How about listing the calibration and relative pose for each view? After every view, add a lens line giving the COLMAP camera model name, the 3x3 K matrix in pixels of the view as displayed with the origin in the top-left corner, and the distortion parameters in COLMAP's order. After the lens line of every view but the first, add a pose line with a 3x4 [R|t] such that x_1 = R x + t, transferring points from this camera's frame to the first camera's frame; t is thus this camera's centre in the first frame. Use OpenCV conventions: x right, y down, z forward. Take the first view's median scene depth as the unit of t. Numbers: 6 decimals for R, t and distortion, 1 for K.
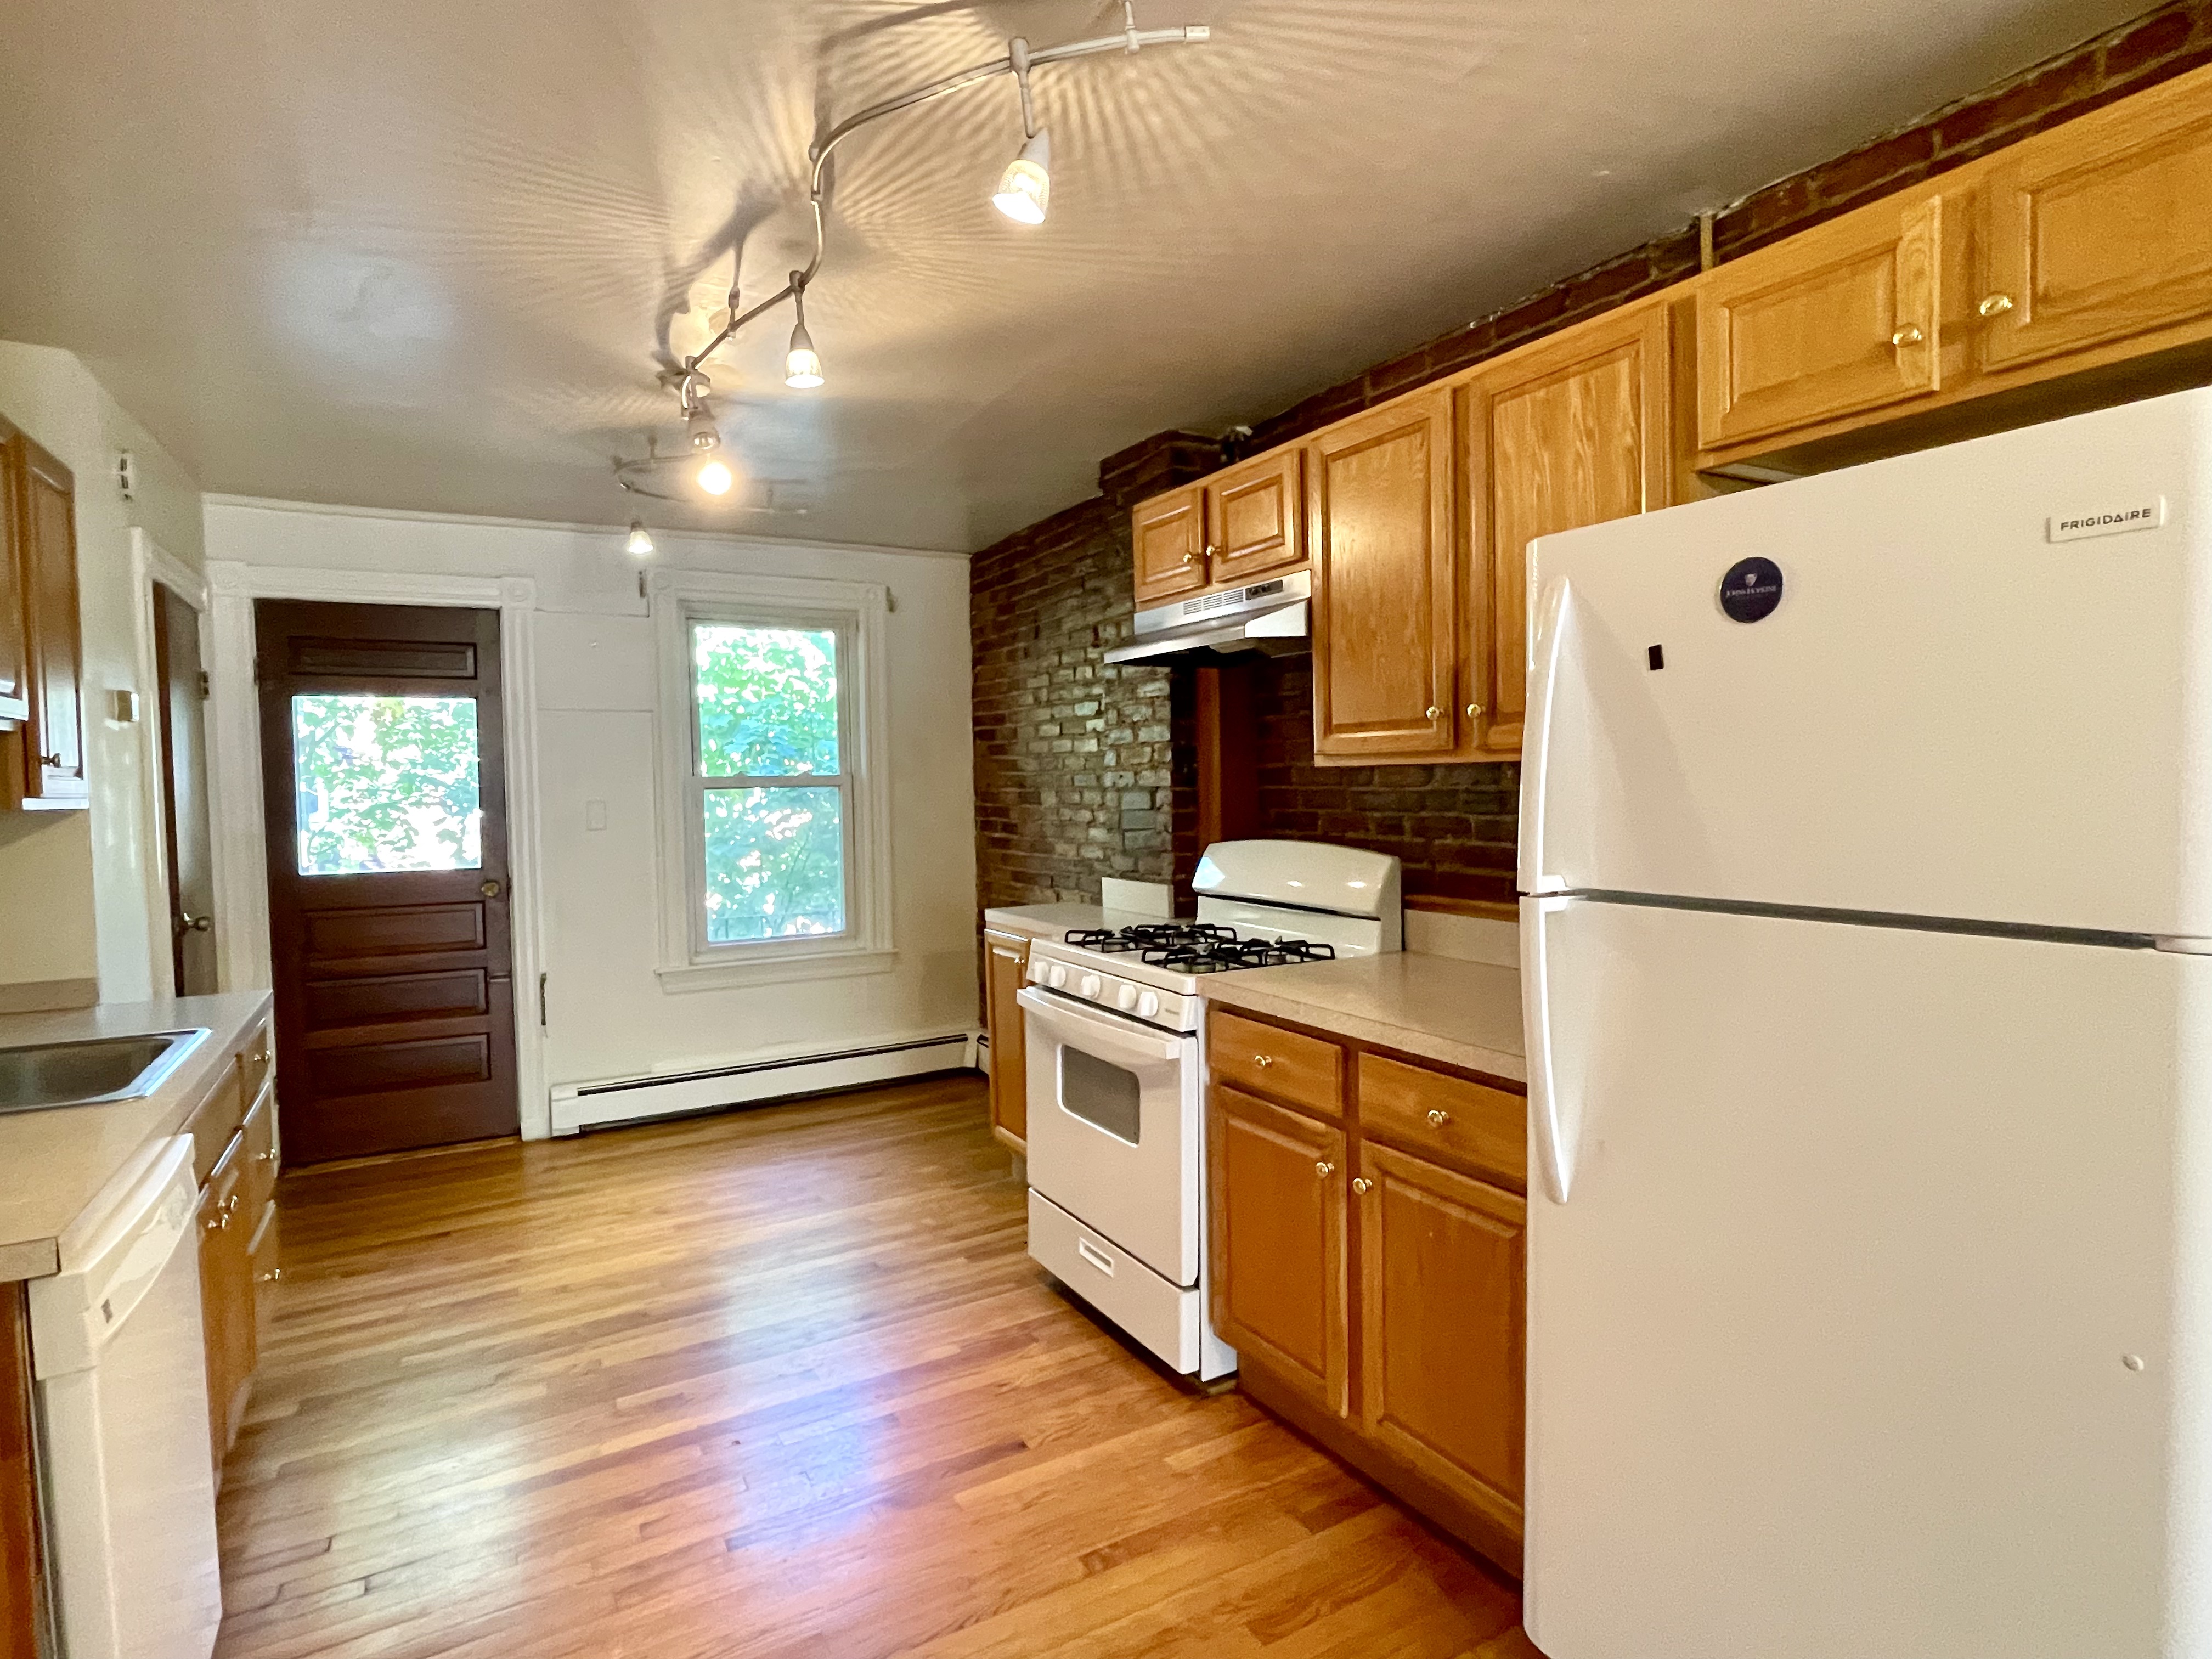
lens RADIAL K [[1150.9, 0, 1088.2], [0, 1150.9, 826.7], [0, 0, 1]] dist [-0.000618, 0.001227]
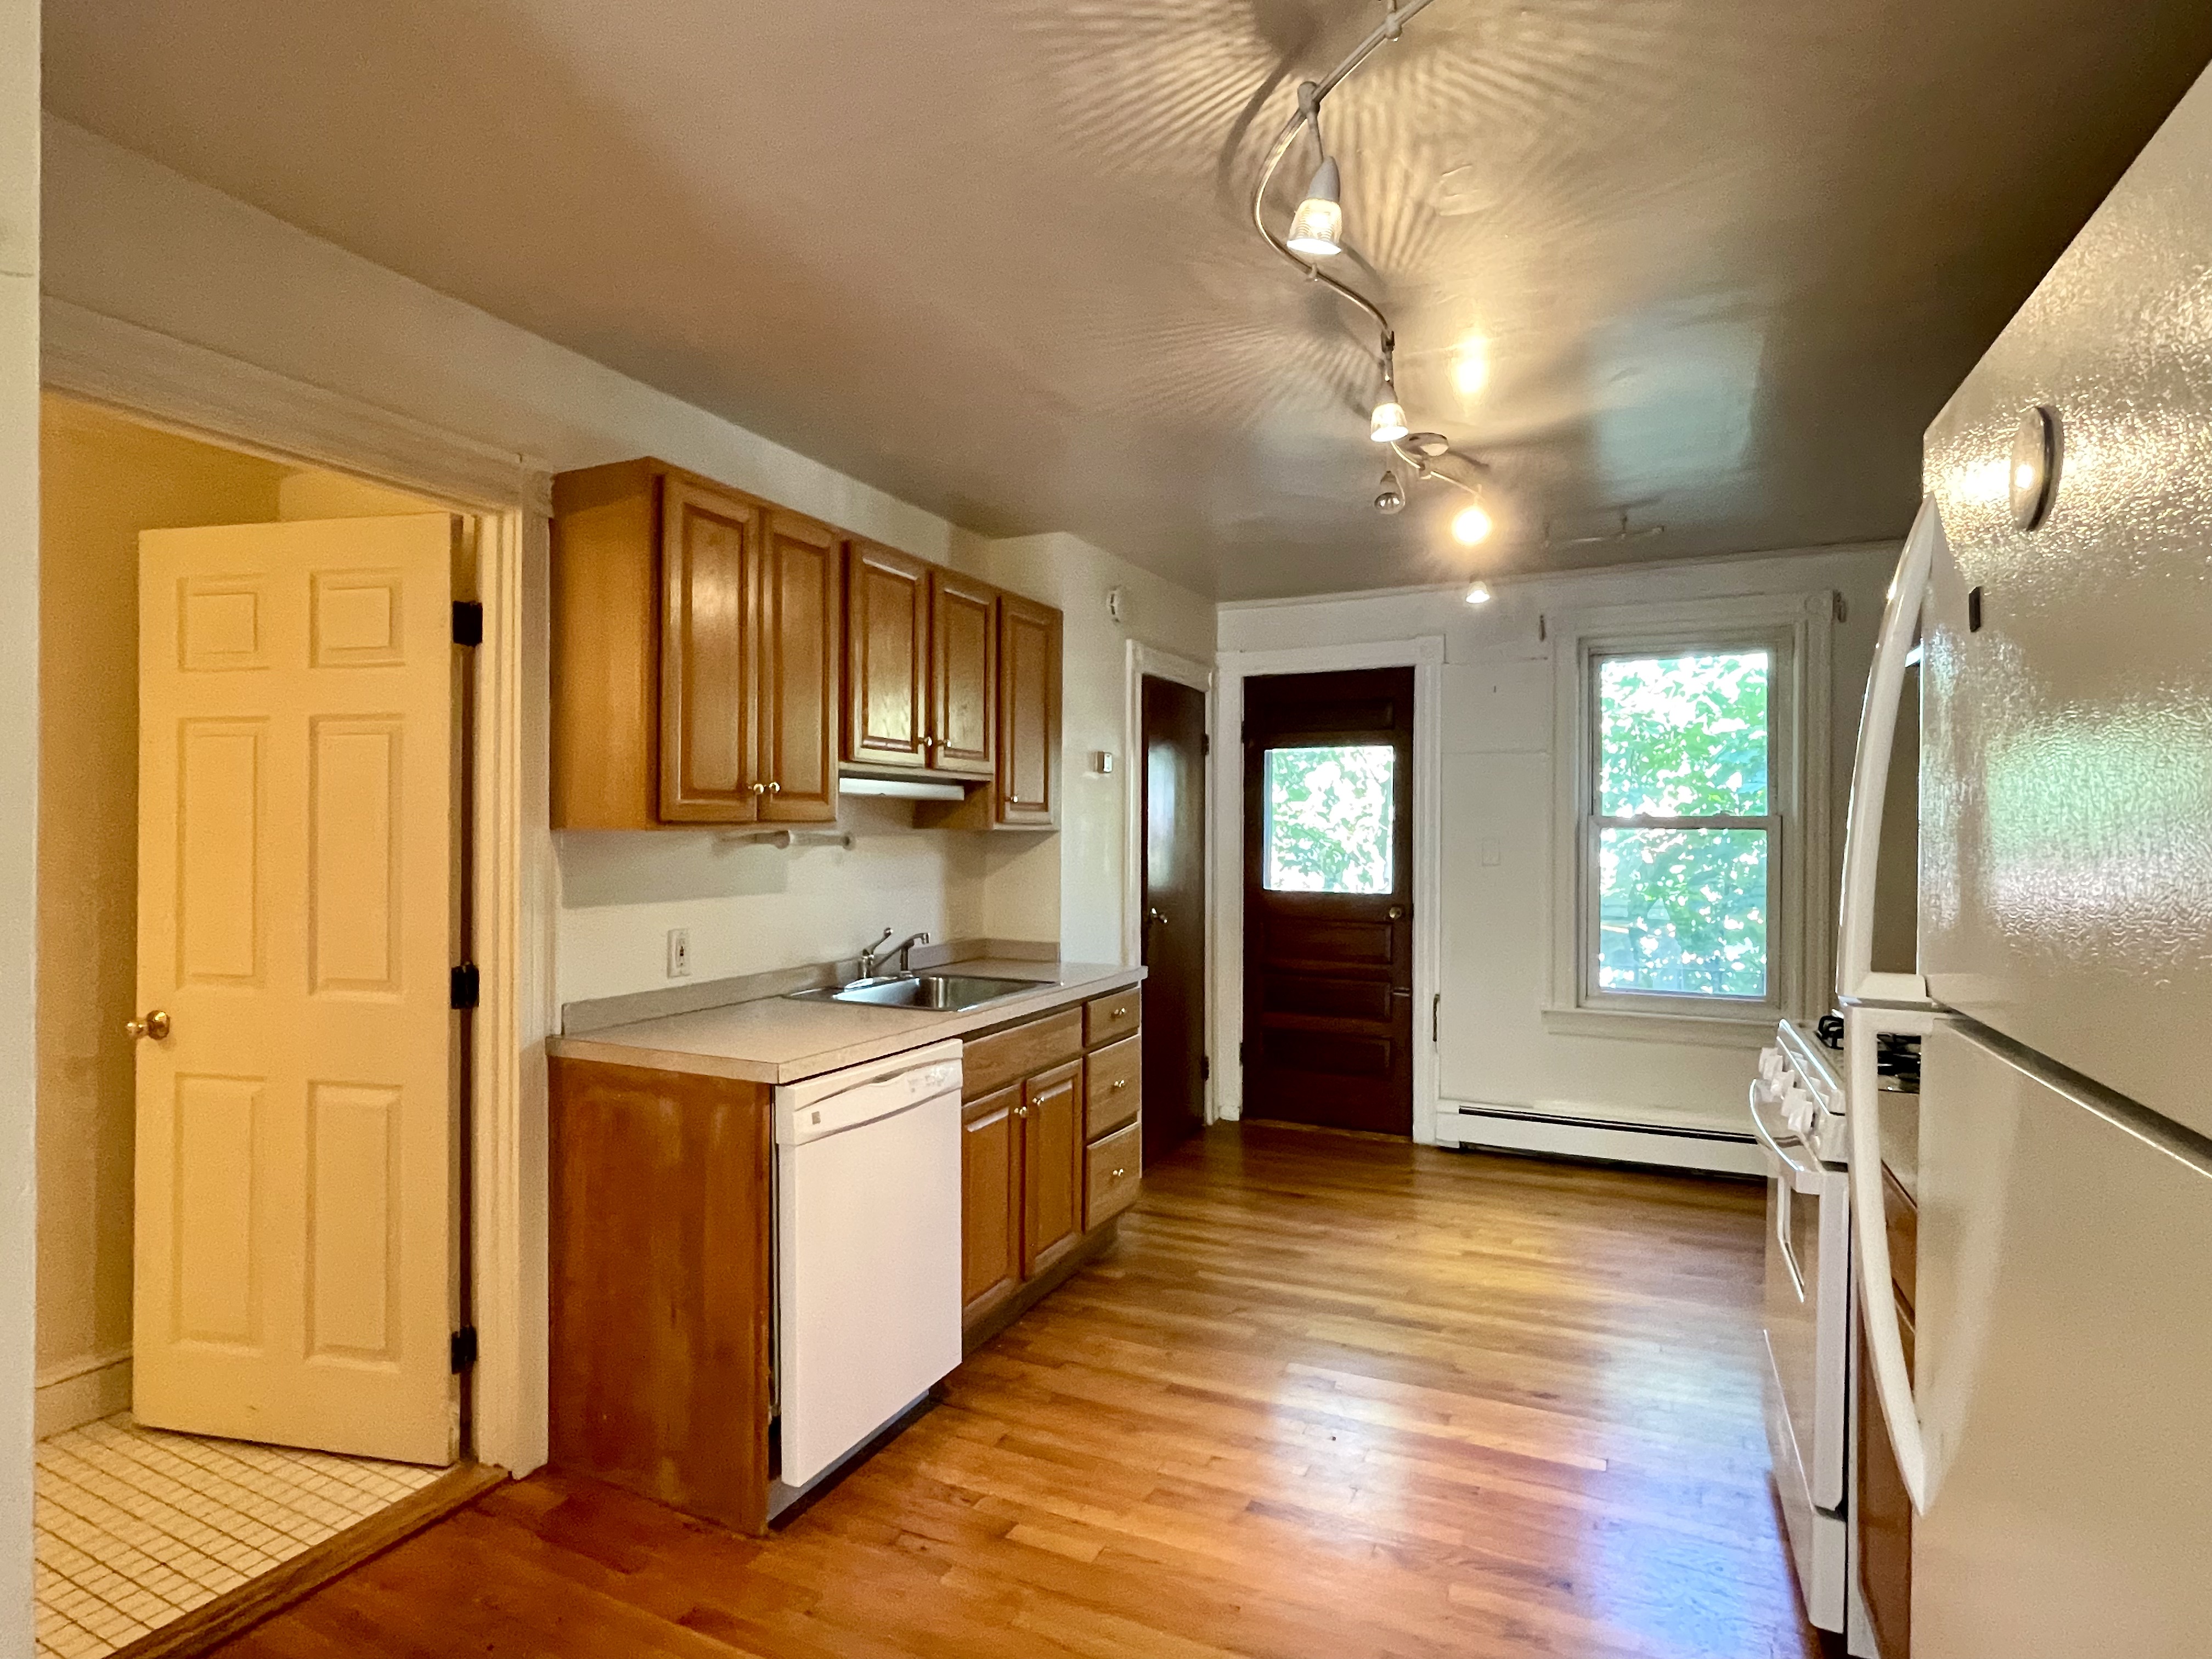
lens RADIAL K [[1150.9, 0, 1103.3], [0, 1150.9, 828.7], [0, 0, 1]] dist [-0.000618, 0.001227]
pose [[0.578721, 0.017124, -0.815346, 0.260678], [-0.044988, 0.998927, -0.010952, -0.003579], [0.814284, 0.043019, 0.578871, 0.114024]]
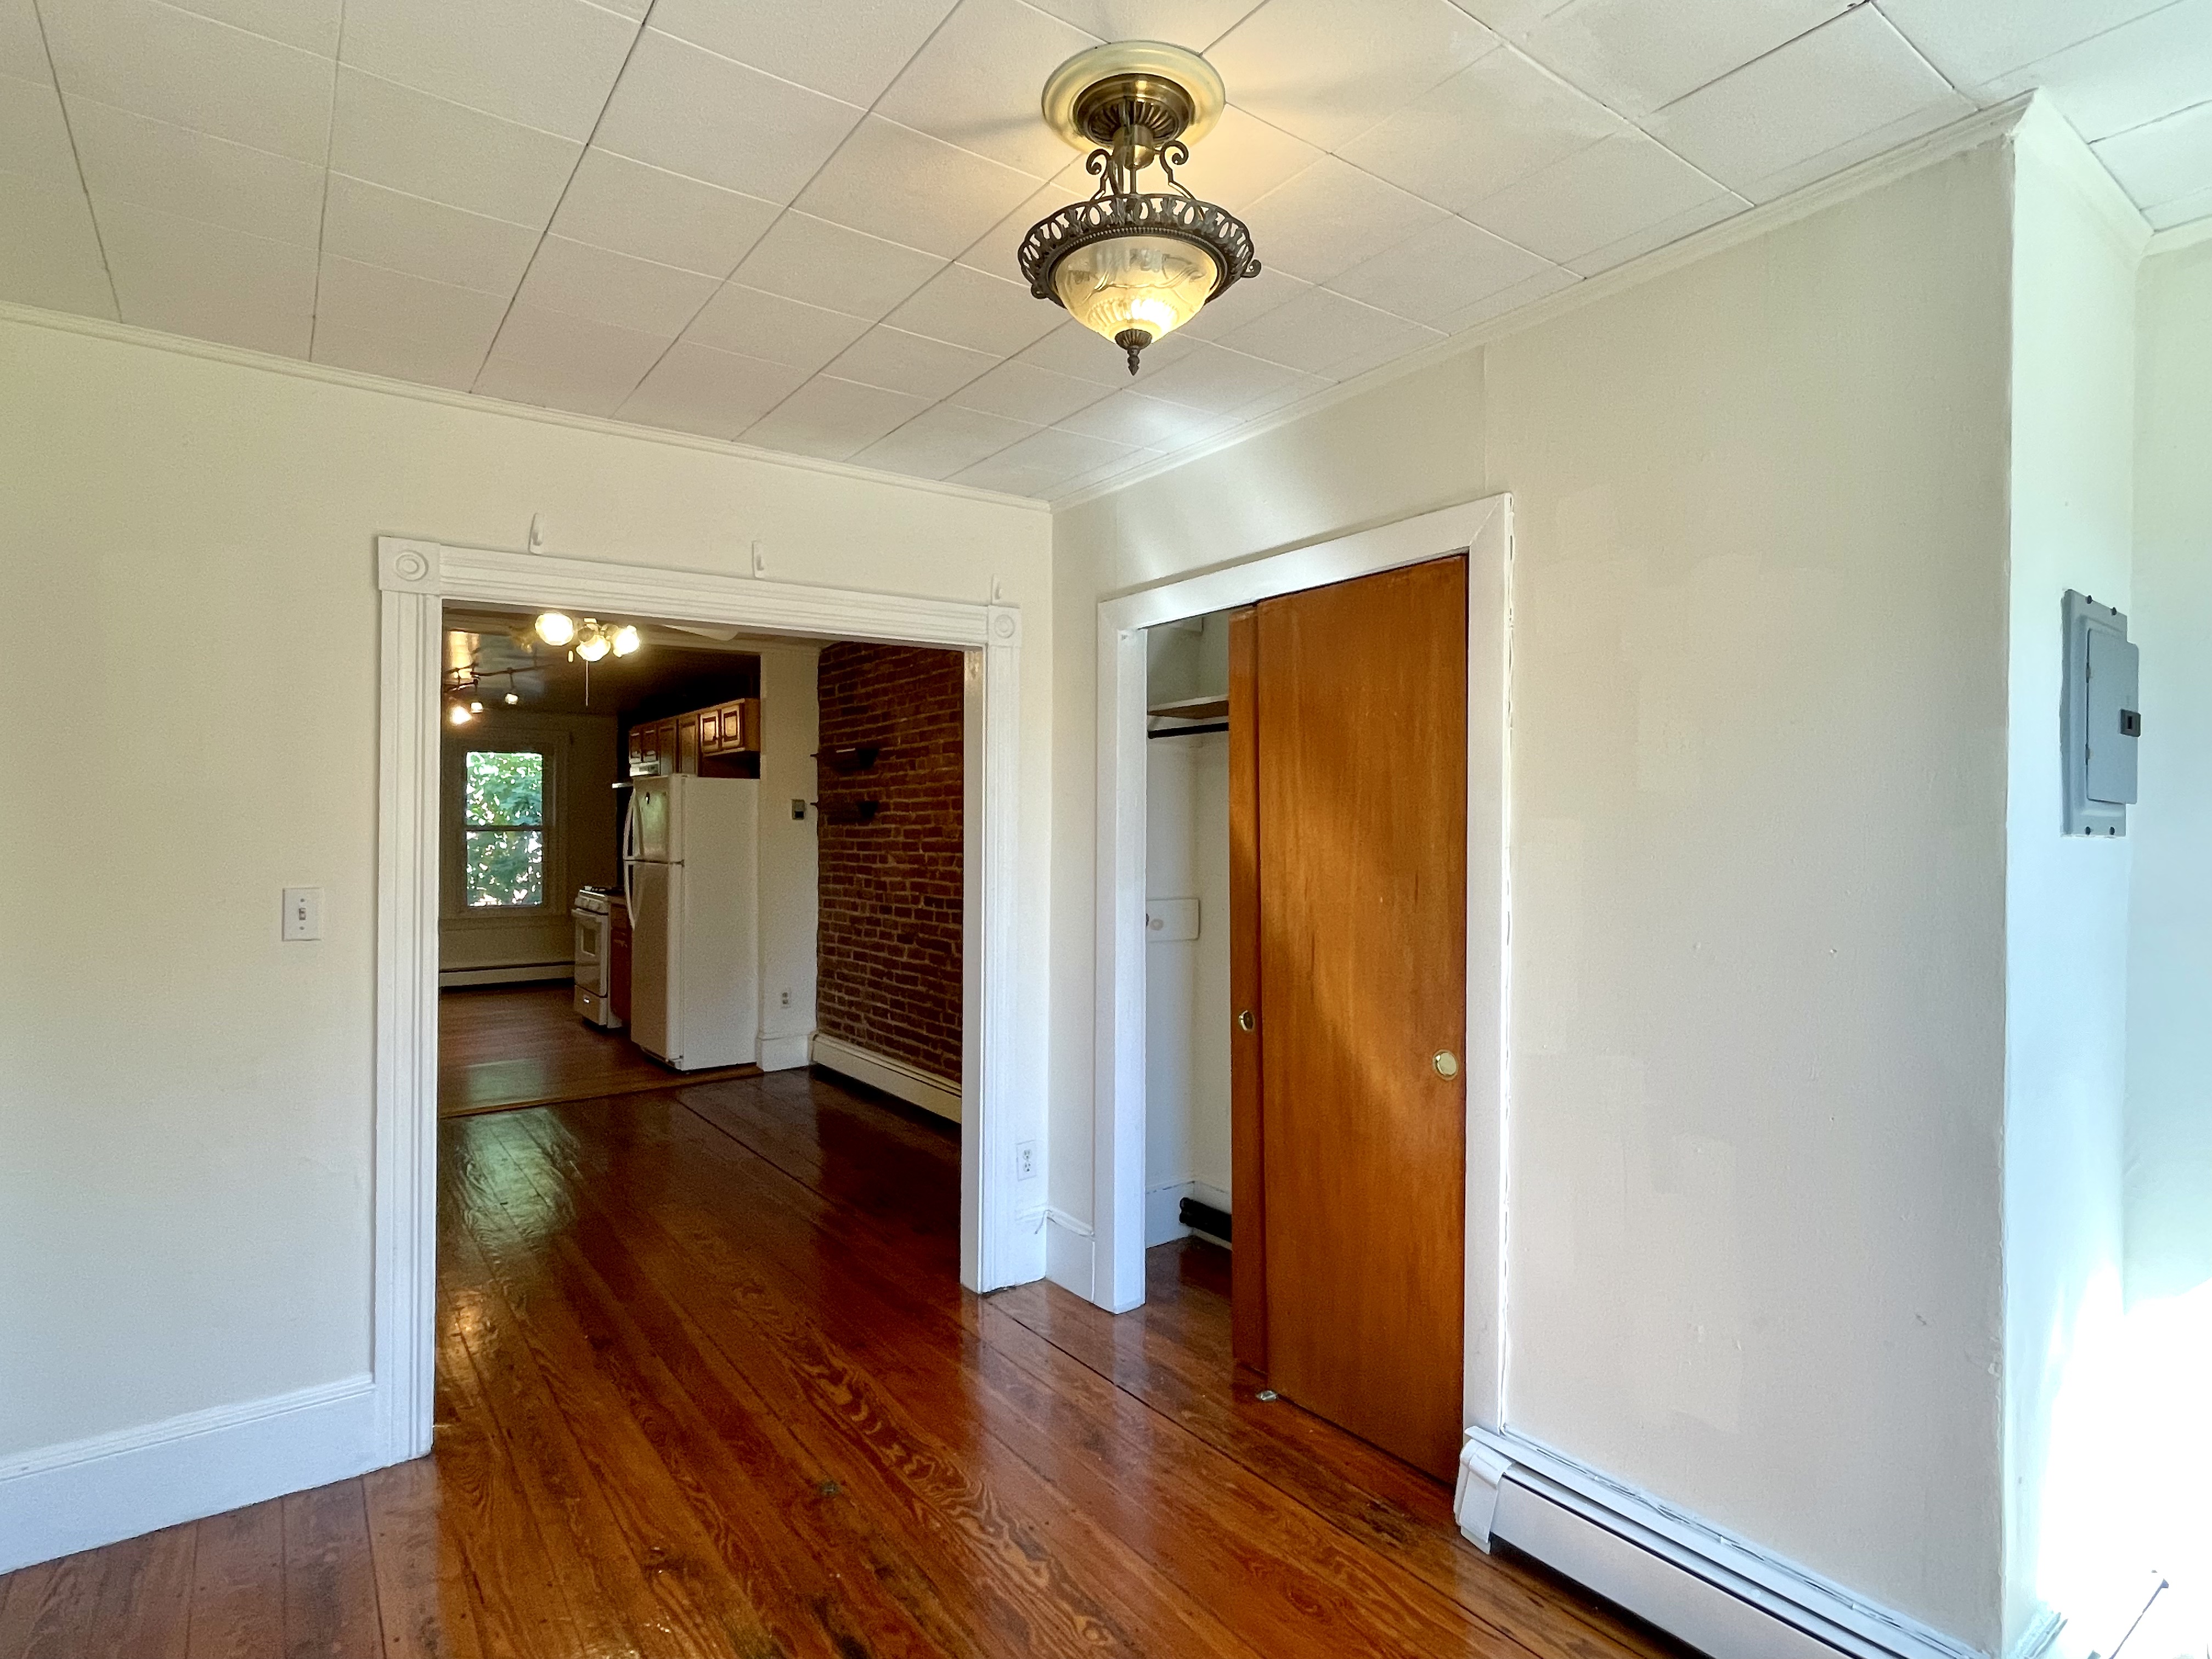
lens RADIAL K [[1150.9, 0, 1127.1], [0, 1150.9, 816.7], [0, 0, 1]] dist [-0.000618, 0.001227]
pose [[0.990361, 0.017850, 0.137355, 0.660132], [-0.011223, 0.998742, -0.048873, 0.034575], [-0.138055, 0.046861, 0.989315, -1.424740]]
